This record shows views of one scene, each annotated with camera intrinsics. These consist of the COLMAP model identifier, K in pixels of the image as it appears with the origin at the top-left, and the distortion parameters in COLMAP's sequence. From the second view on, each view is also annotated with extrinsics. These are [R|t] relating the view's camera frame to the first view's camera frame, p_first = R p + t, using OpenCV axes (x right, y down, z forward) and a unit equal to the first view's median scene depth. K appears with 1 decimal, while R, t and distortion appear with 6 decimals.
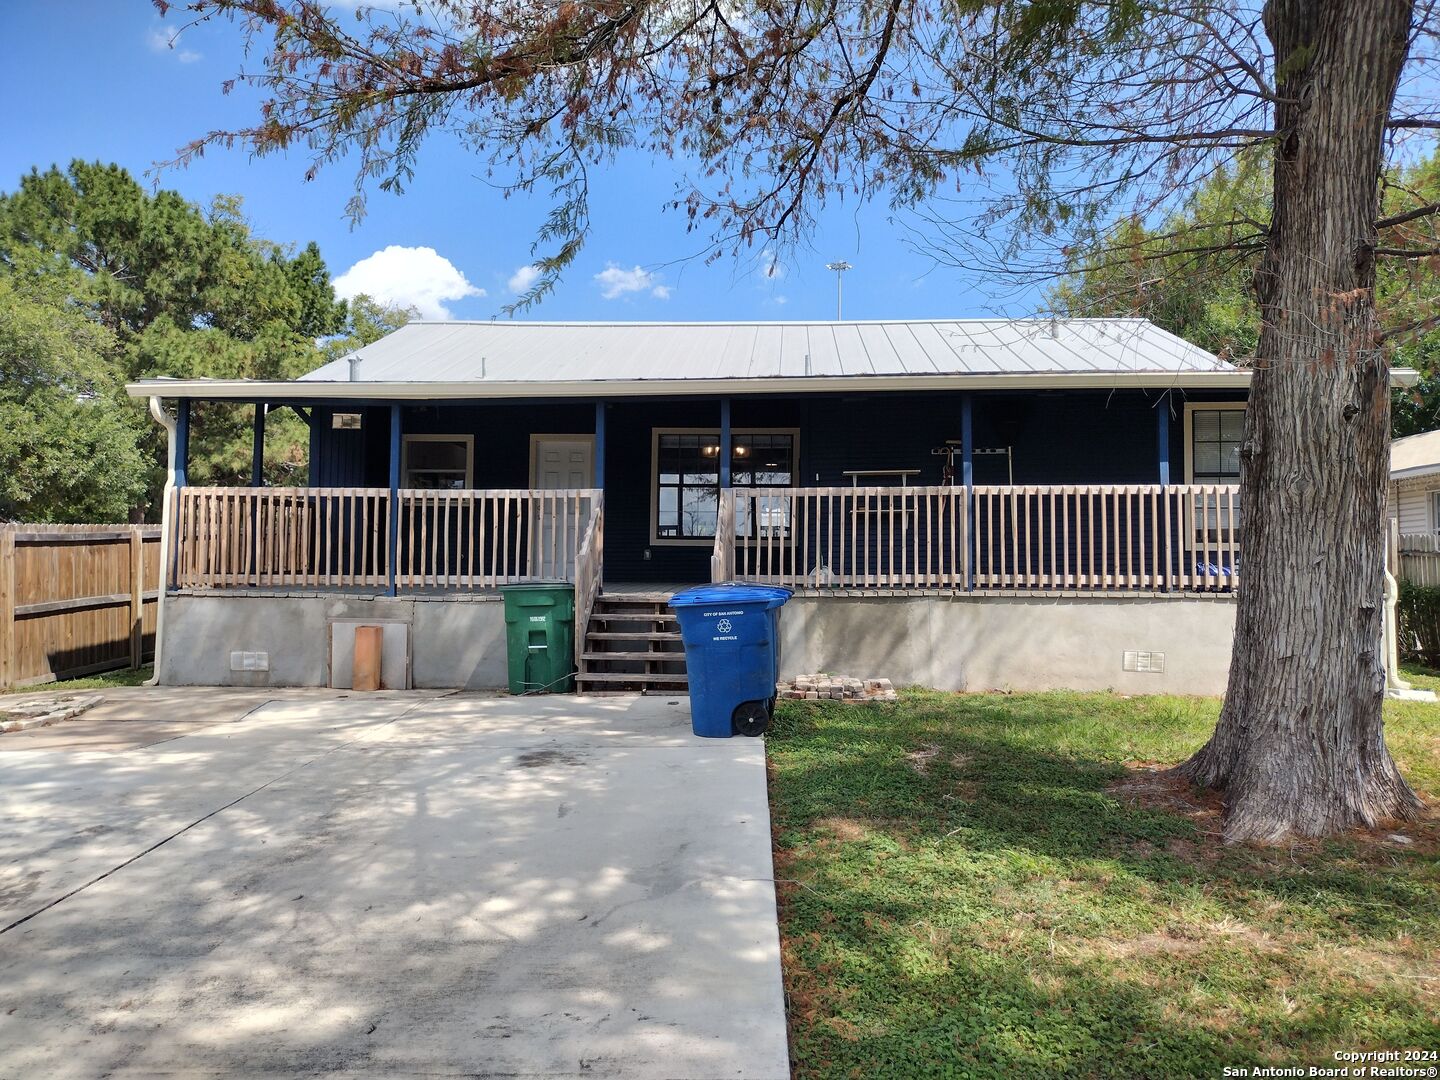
lens RADIAL K [[1077.7, 0, 723.5], [0, 1077.7, 540.4], [0, 0, 1]] dist [0.053568, -0.075202]
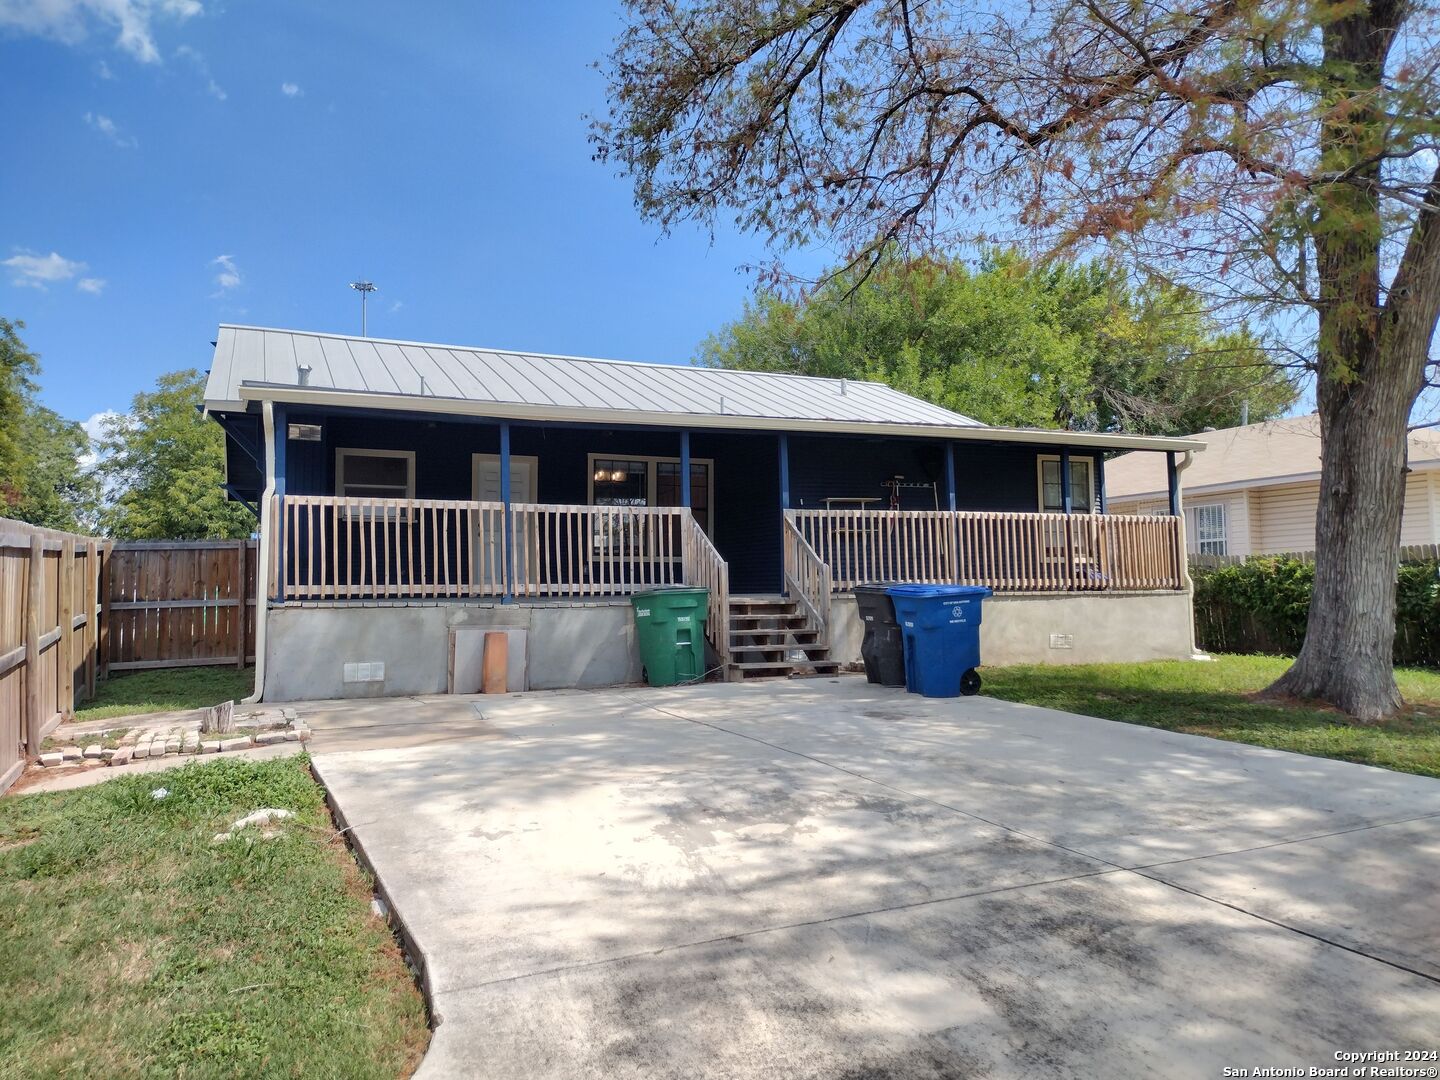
lens RADIAL K [[1077.7, 0, 716.4], [0, 1077.7, 537.8], [0, 0, 1]] dist [0.053568, -0.075202]
pose [[0.892483, 0.009928, 0.450971, -0.602708], [0.003815, 0.999556, -0.029555, 0.018919], [-0.451065, 0.028098, 0.892049, -0.033006]]
